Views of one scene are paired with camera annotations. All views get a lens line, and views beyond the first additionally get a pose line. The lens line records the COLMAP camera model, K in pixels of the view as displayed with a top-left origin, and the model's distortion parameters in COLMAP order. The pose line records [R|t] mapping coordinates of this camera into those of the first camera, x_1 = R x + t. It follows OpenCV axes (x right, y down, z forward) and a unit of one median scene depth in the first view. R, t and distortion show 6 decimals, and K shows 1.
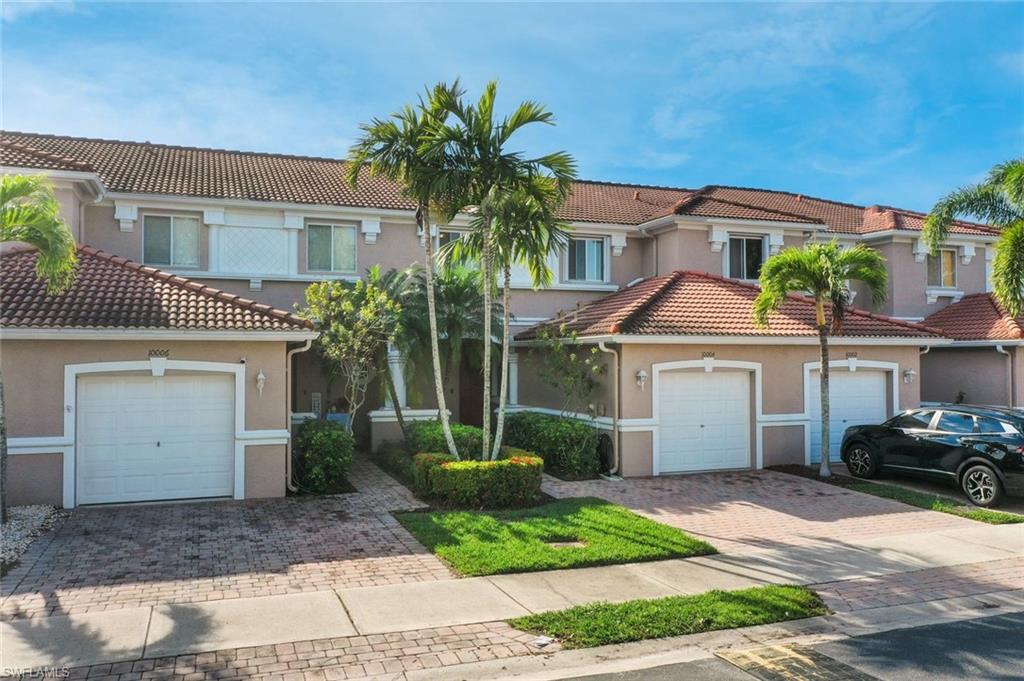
lens RADIAL K [[831.0, 0, 510.1], [0, 831.0, 340.5], [0, 0, 1]] dist [0.000619, -0.006736]
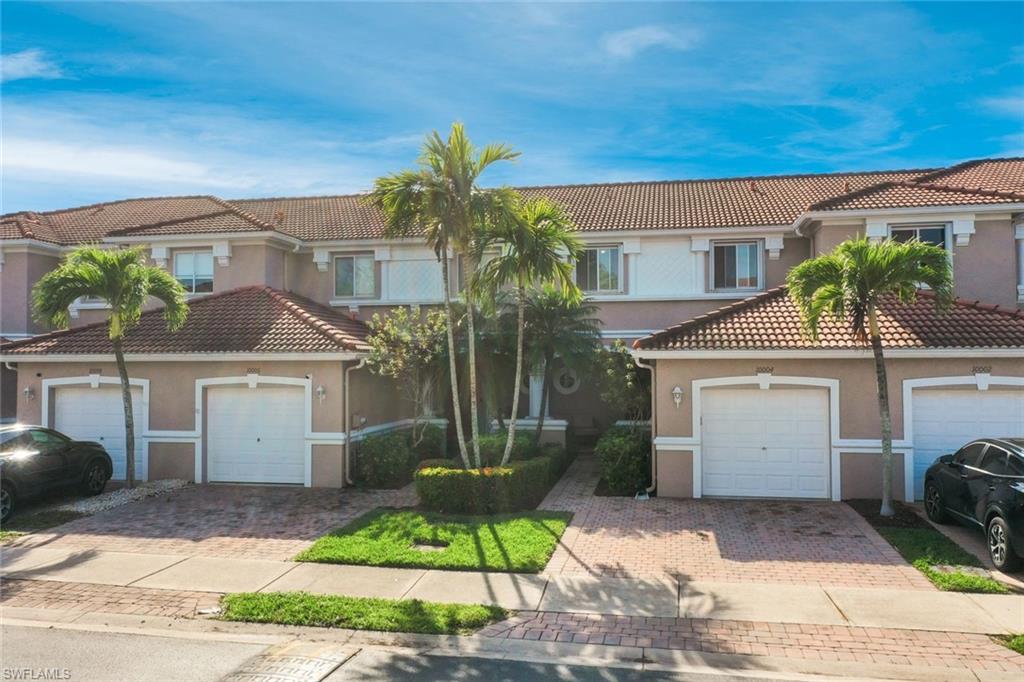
lens RADIAL K [[831.0, 0, 507.1], [0, 831.0, 342.9], [0, 0, 1]] dist [0.000619, -0.006736]
pose [[0.848372, -0.015229, -0.529182, 0.625230], [0.015043, 0.999876, -0.004657, -0.016436], [0.529187, -0.004009, 0.848496, 0.102612]]
